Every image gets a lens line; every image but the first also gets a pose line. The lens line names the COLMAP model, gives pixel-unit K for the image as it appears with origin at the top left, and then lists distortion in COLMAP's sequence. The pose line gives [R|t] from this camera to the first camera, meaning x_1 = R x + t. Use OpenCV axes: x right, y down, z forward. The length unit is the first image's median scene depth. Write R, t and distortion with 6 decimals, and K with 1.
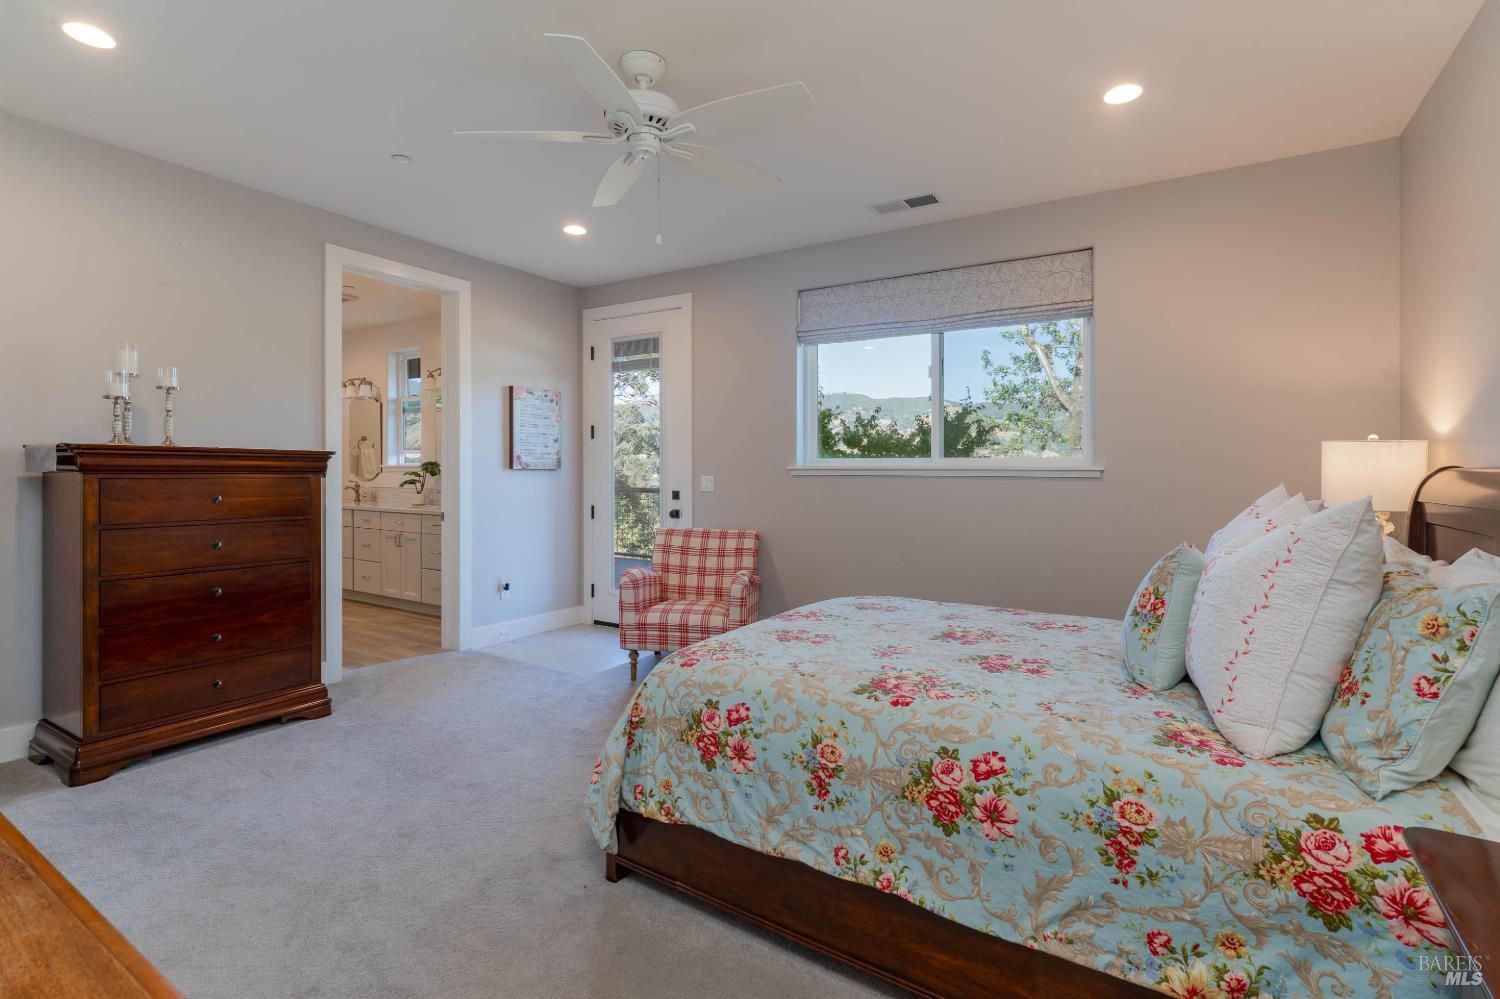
lens RADIAL K [[711.4, 0, 763.7], [0, 711.4, 469.3], [0, 0, 1]] dist [-0.005597, 0.000273]
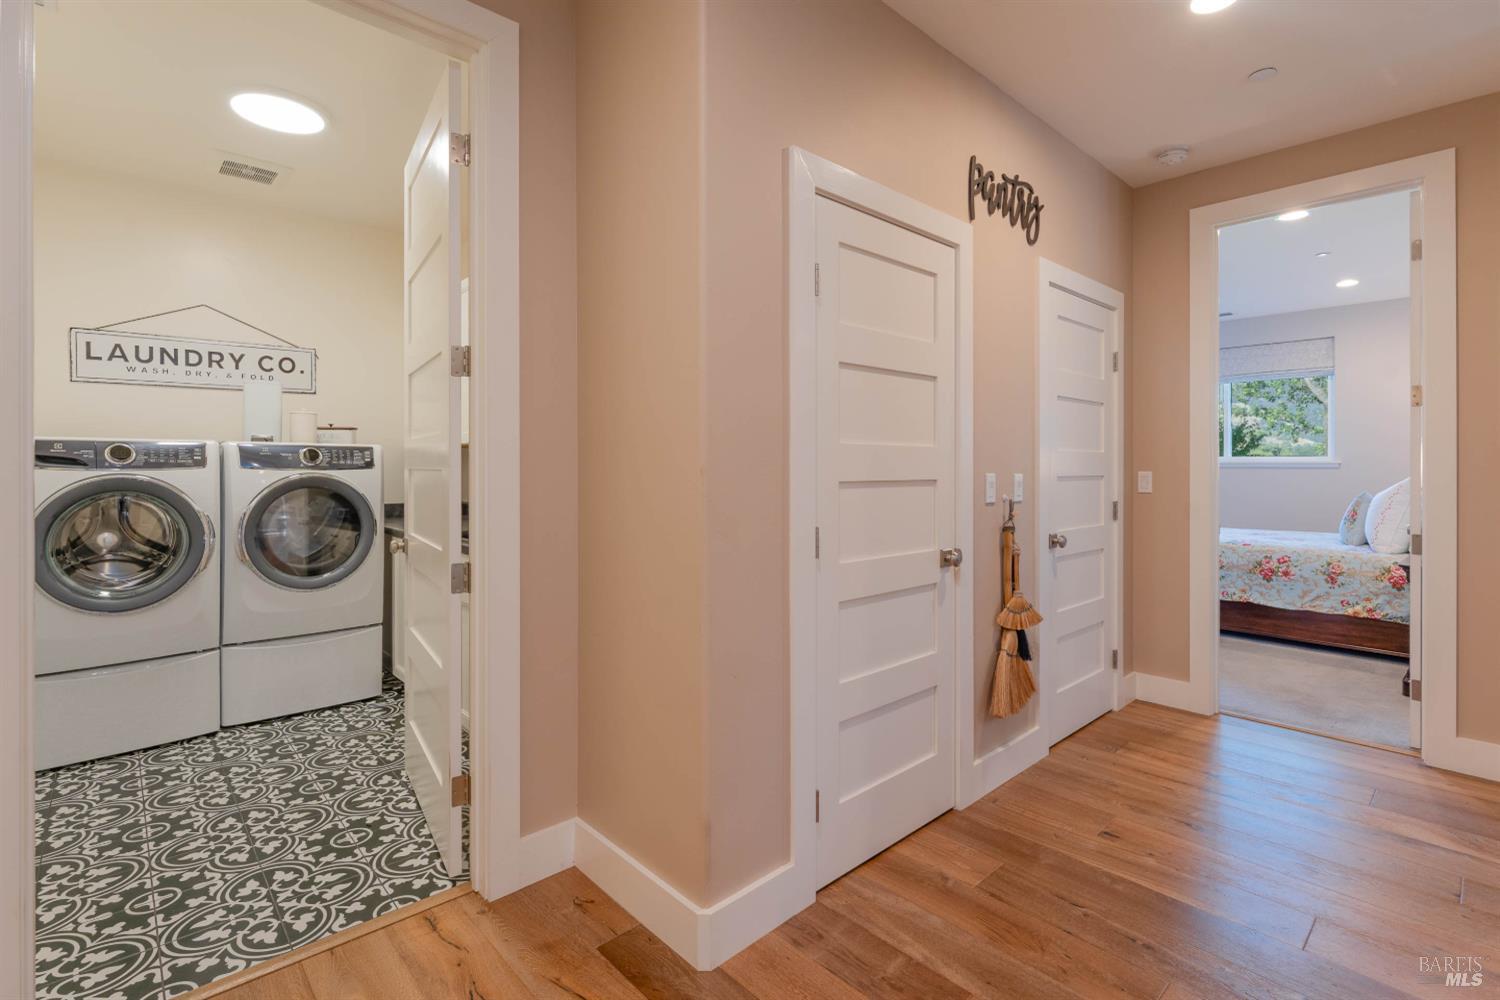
lens RADIAL K [[711.4, 0, 752.7], [0, 711.4, 472.9], [0, 0, 1]] dist [-0.005597, 0.000273]
pose [[0.962841, -0.002336, -0.270058, -0.958893], [0.006104, 0.999895, 0.013111, -0.014091], [0.270000, -0.014272, 0.962755, -2.310931]]
